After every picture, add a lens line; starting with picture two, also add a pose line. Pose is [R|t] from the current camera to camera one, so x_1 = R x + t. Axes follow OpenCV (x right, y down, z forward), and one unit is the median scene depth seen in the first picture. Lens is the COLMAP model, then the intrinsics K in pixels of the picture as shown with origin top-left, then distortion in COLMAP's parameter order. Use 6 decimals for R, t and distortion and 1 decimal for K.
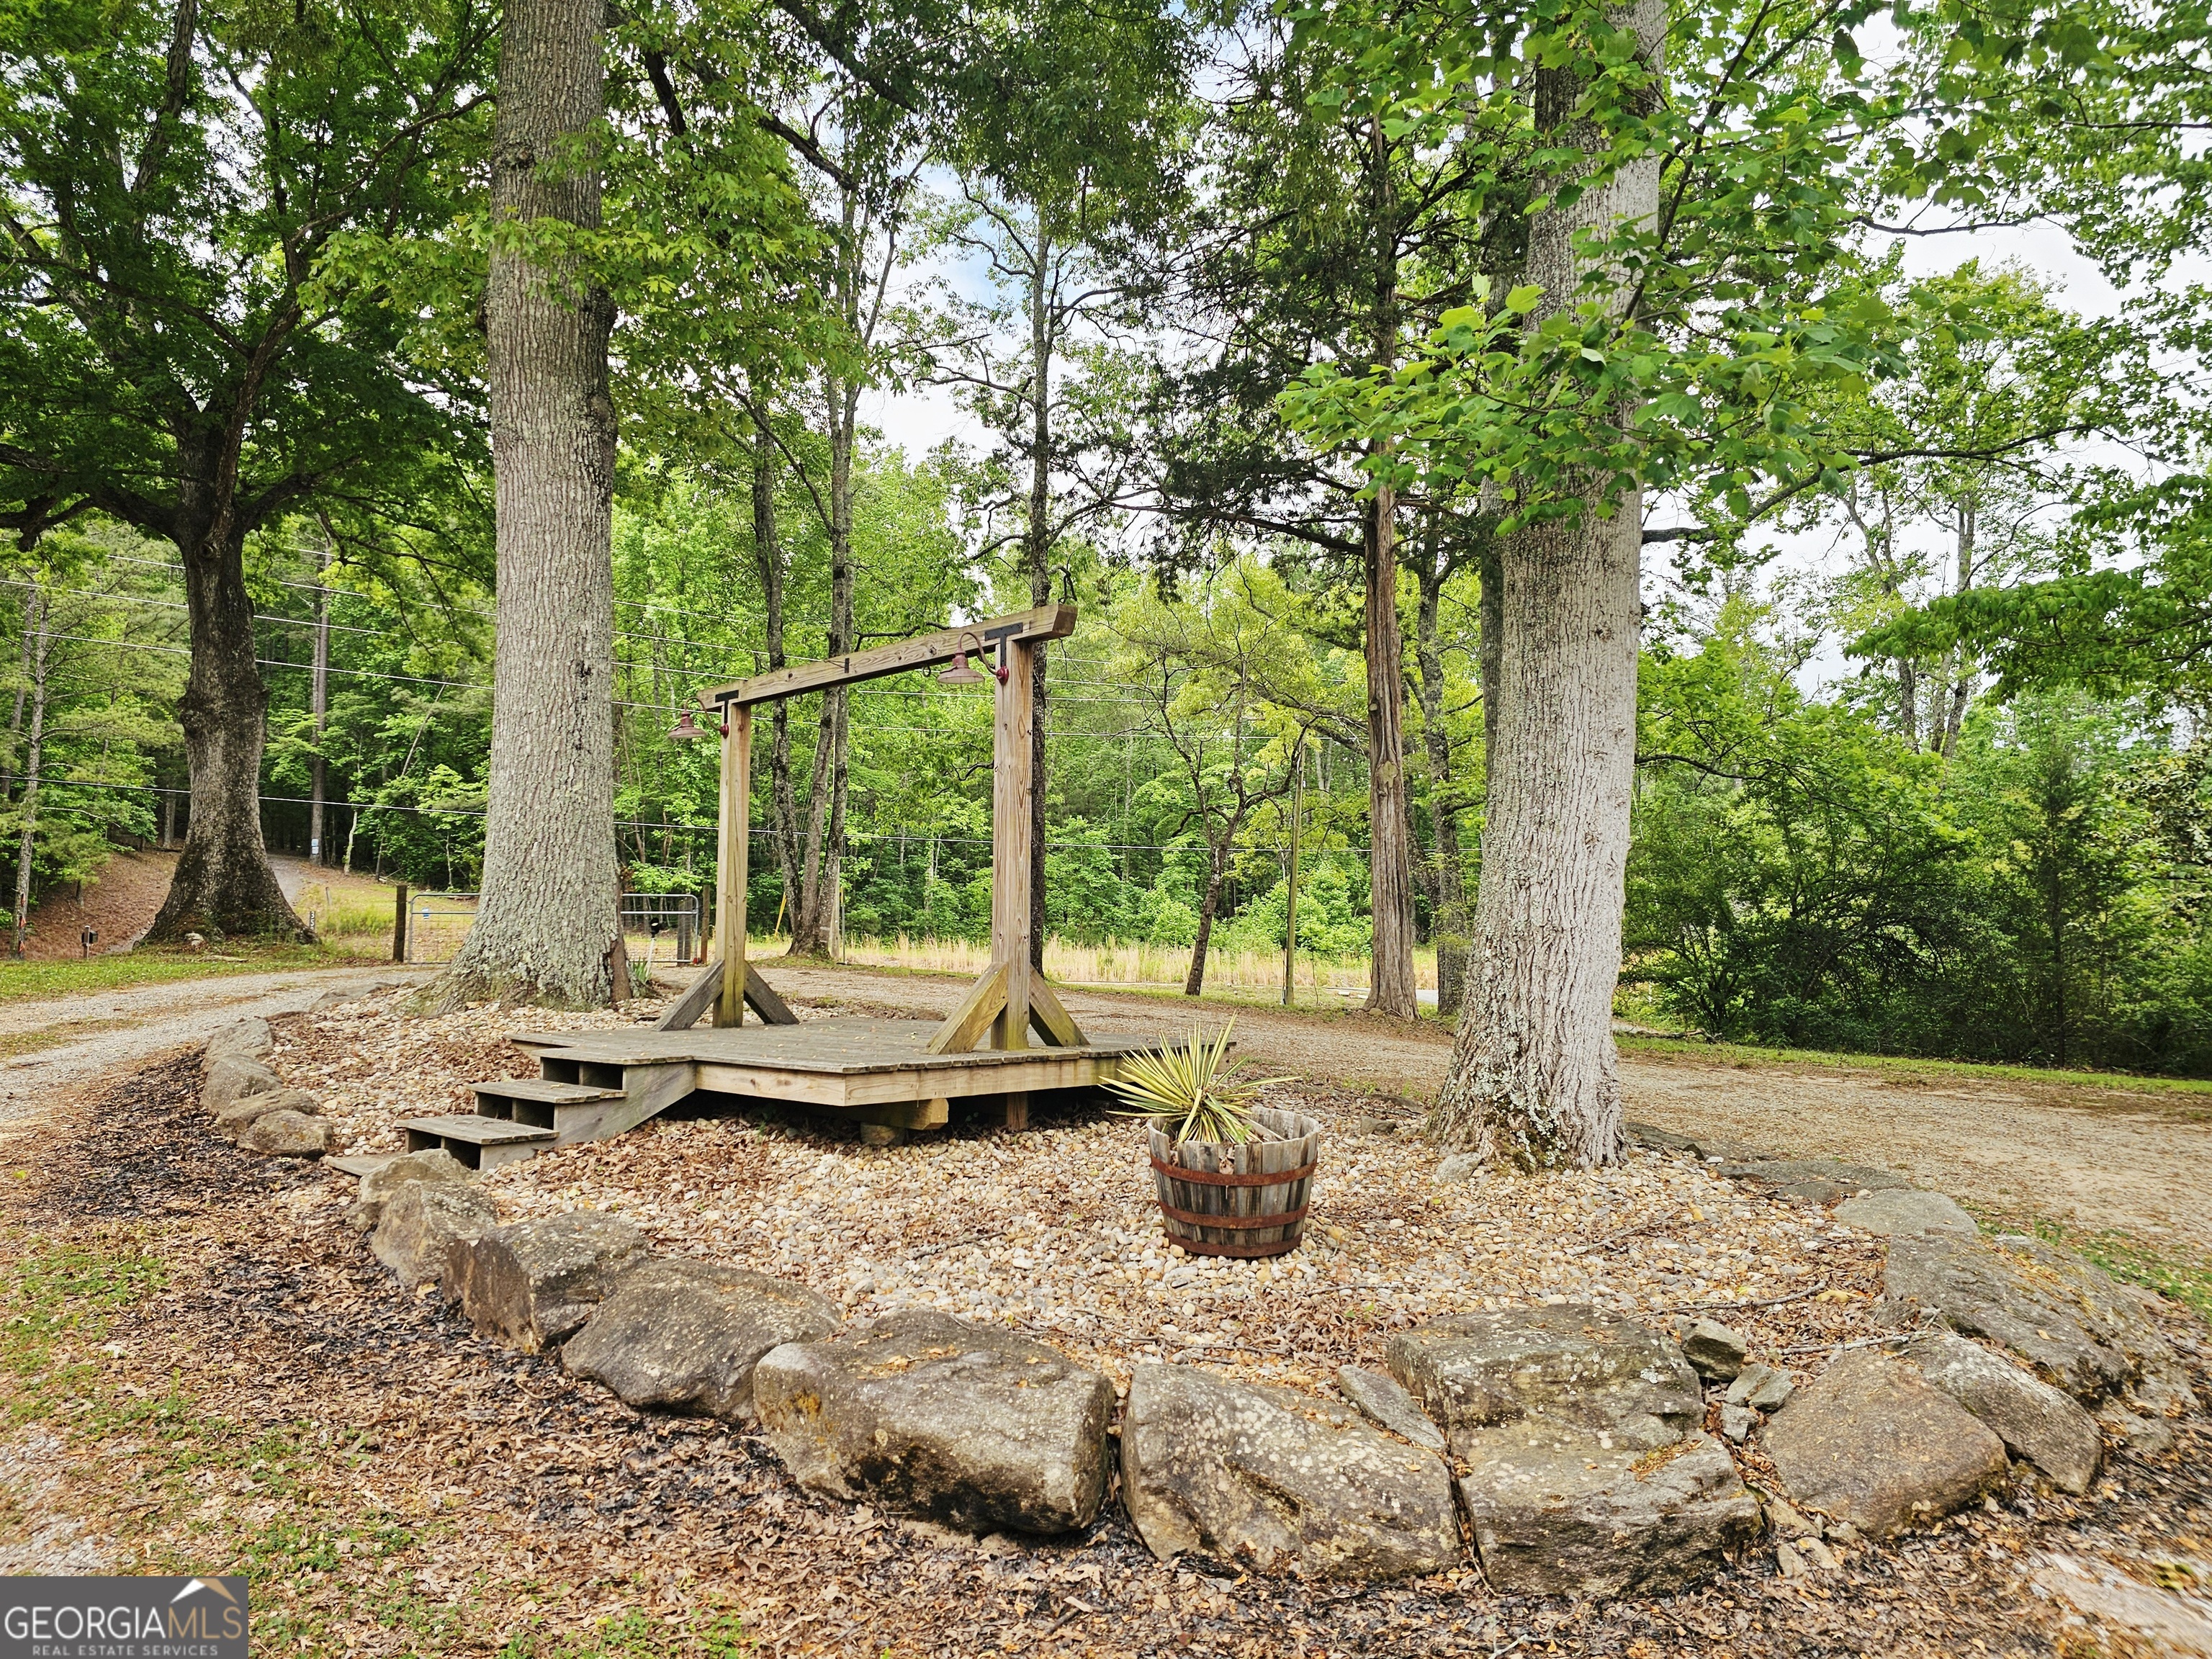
lens RADIAL K [[1466.4, 0, 1106.4], [0, 1466.4, 809.2], [0, 0, 1]] dist [0.079608, -0.080359]
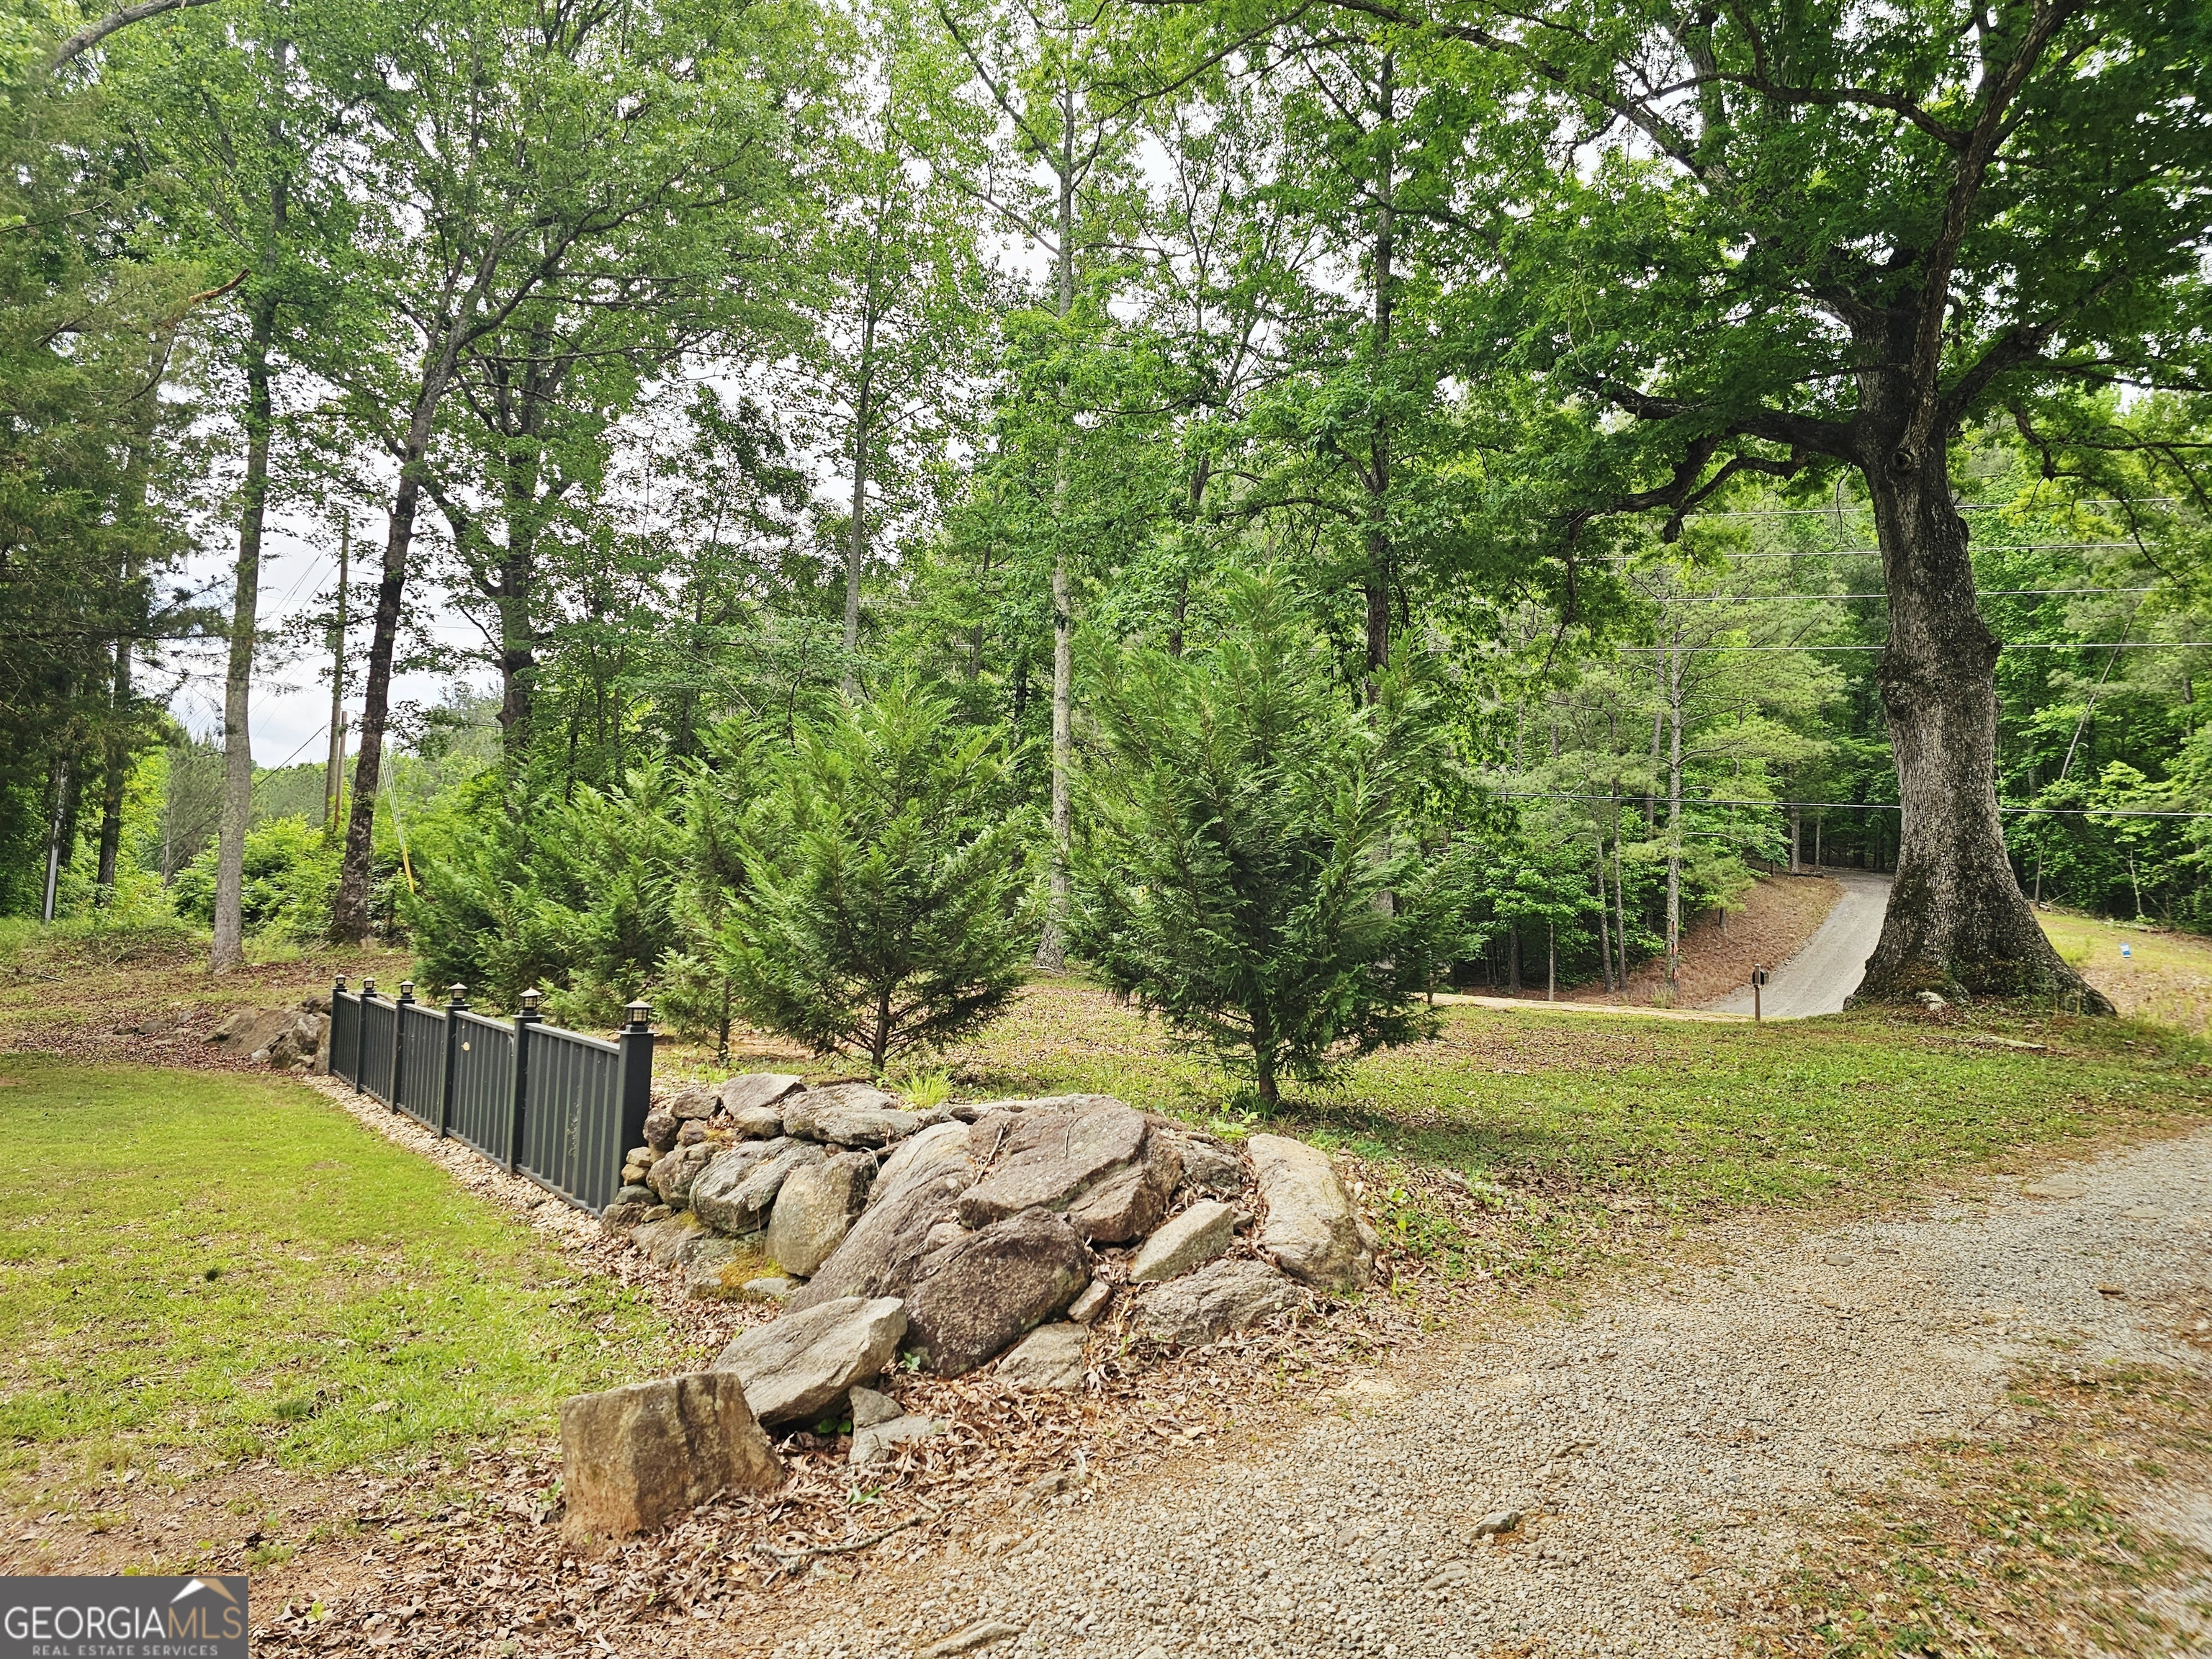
lens RADIAL K [[1466.4, 0, 1106.4], [0, 1466.4, 809.2], [0, 0, 1]] dist [0.079608, -0.080359]
pose [[0.558937, -0.054042, -0.827447, -0.115122], [0.041601, 0.998445, -0.037109, 0.003419], [0.828166, -0.013681, 0.560316, 0.137164]]
